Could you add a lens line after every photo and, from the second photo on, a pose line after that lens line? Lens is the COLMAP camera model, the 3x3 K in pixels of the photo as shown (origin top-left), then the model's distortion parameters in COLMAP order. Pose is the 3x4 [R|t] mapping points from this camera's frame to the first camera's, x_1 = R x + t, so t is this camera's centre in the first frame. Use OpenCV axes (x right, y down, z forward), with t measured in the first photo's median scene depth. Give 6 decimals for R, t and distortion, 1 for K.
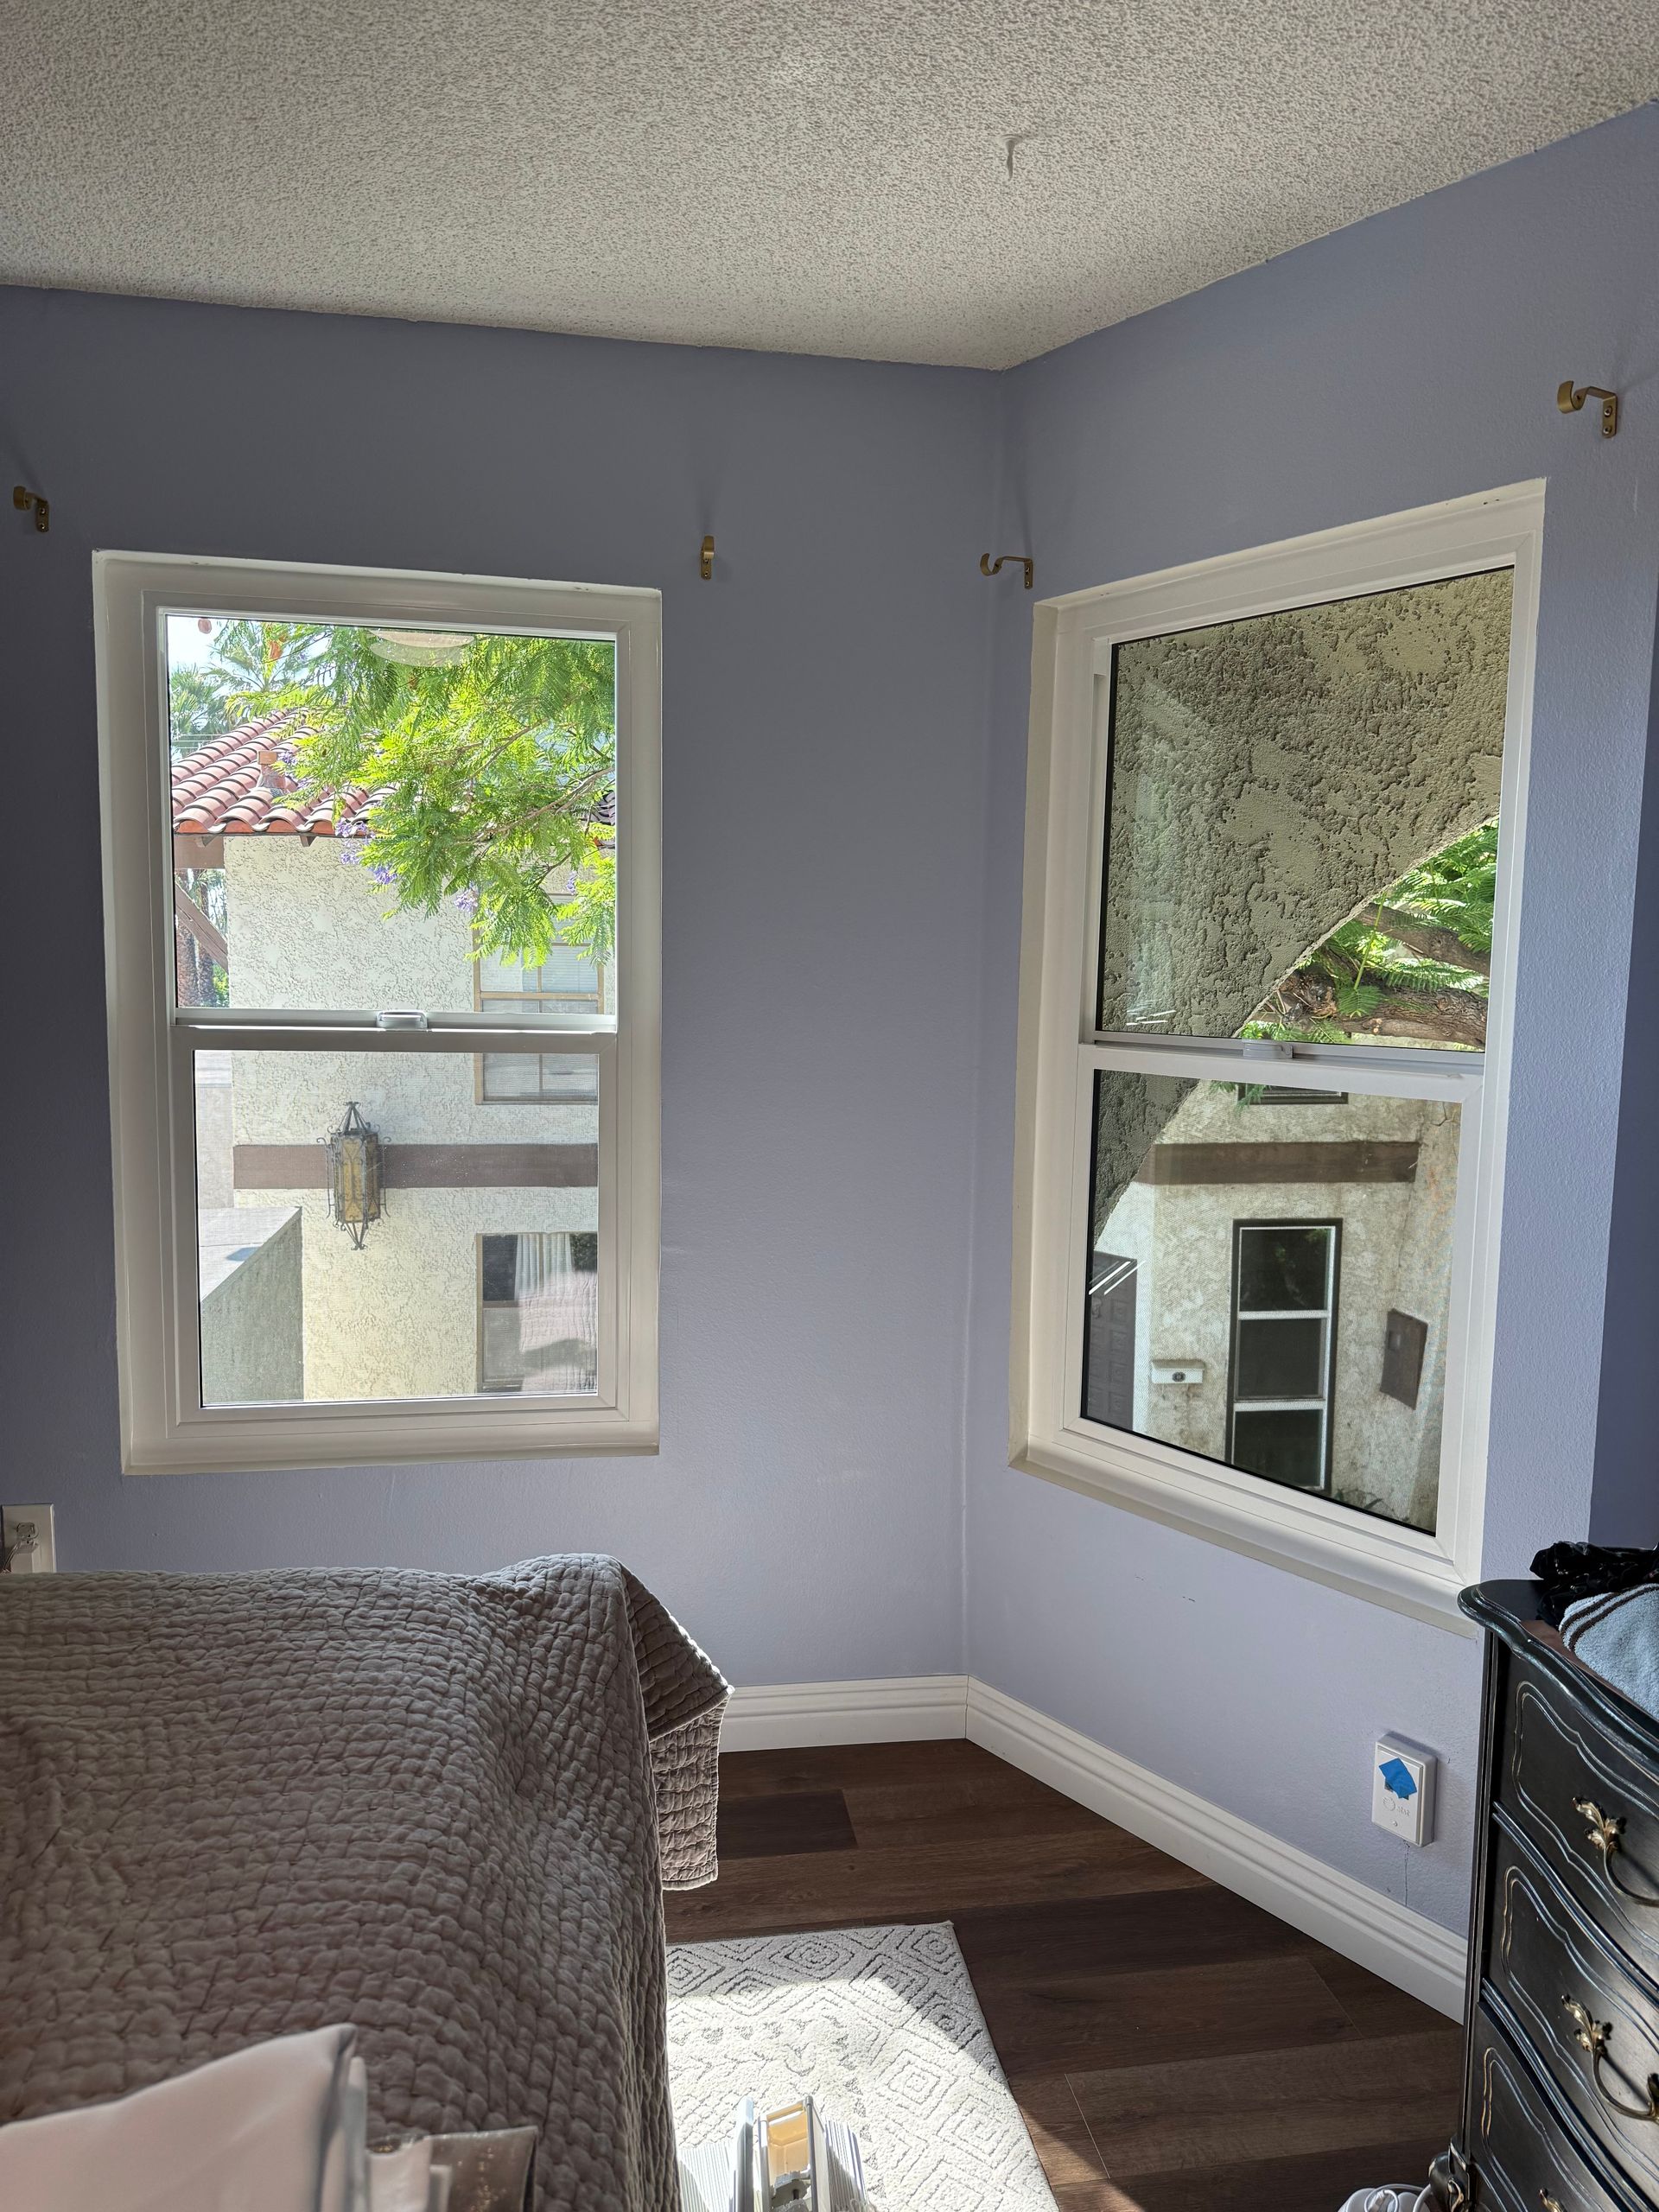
lens RADIAL K [[1458.2, 0, 829.2], [0, 1458.2, 1101.5], [0, 0, 1]] dist [0.139187, -0.204631]
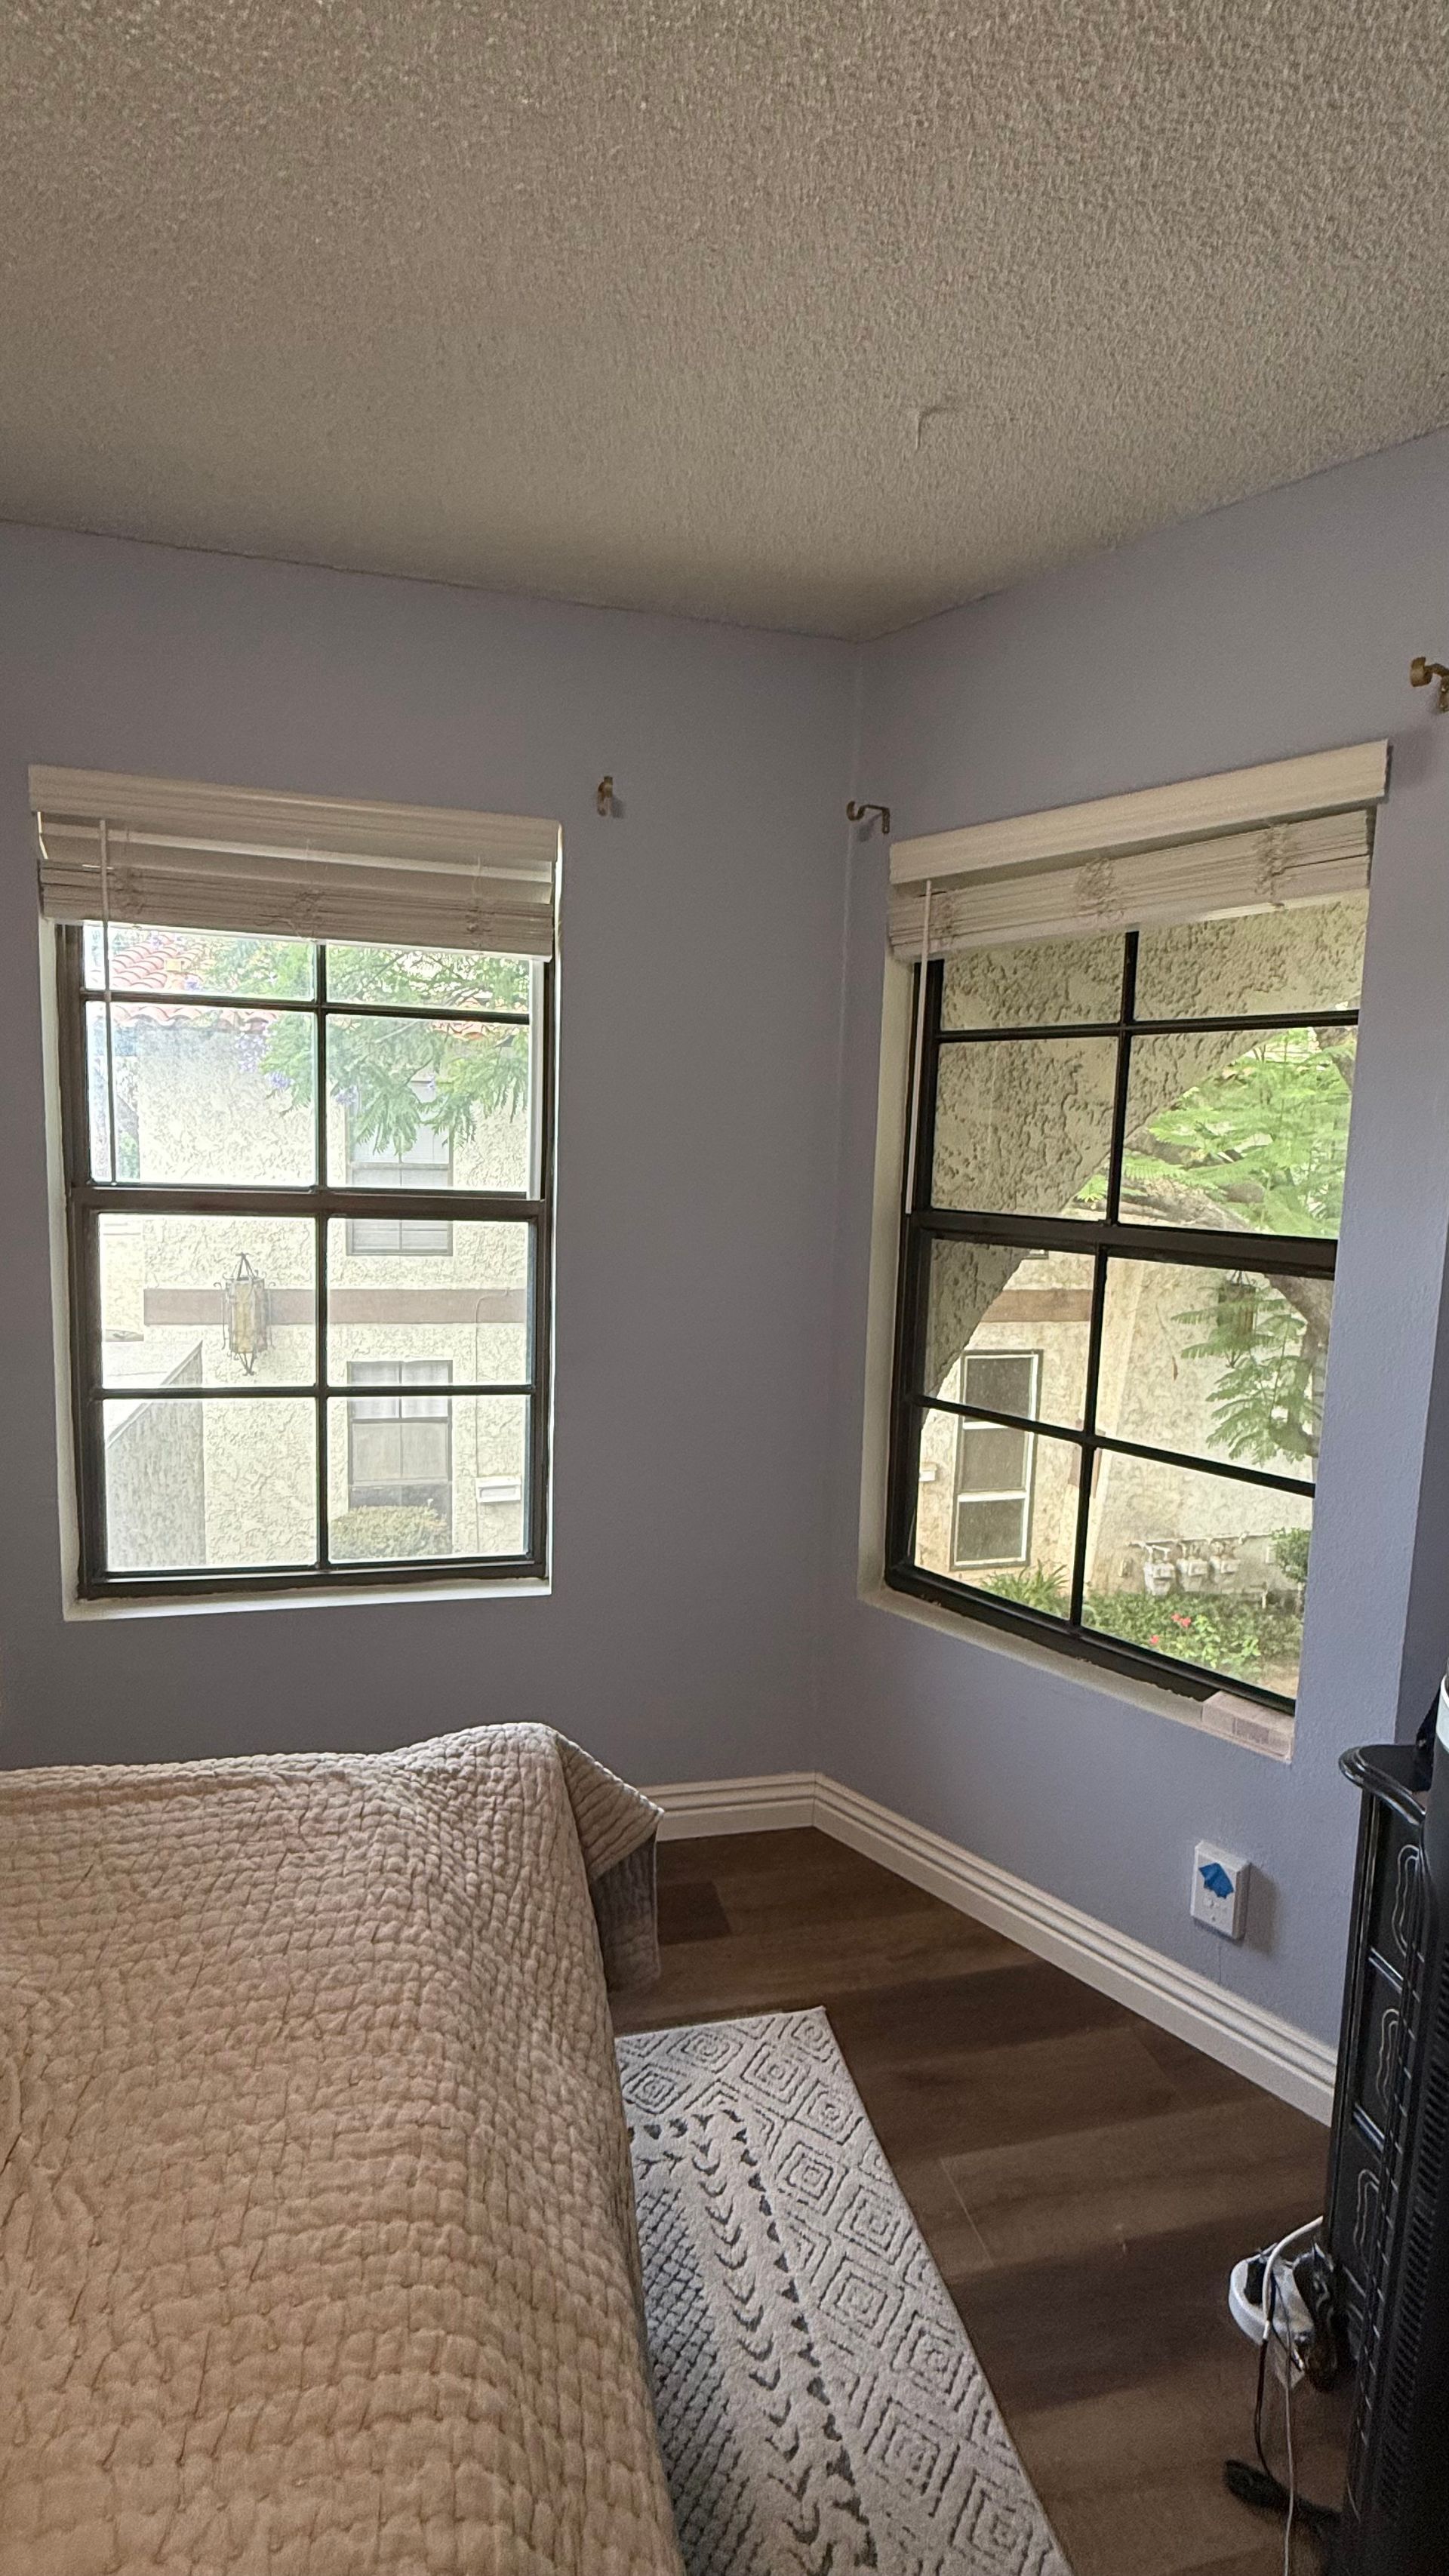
lens RADIAL K [[1168.3, 0, 732.5], [0, 1168.3, 1272.3], [0, 0, 1]] dist [0.002822, -0.024270]
pose [[0.996173, 0.007721, 0.087058, -0.091266], [-0.009217, 0.999816, 0.016796, -0.034754], [-0.086913, -0.017534, 0.996062, 0.171742]]
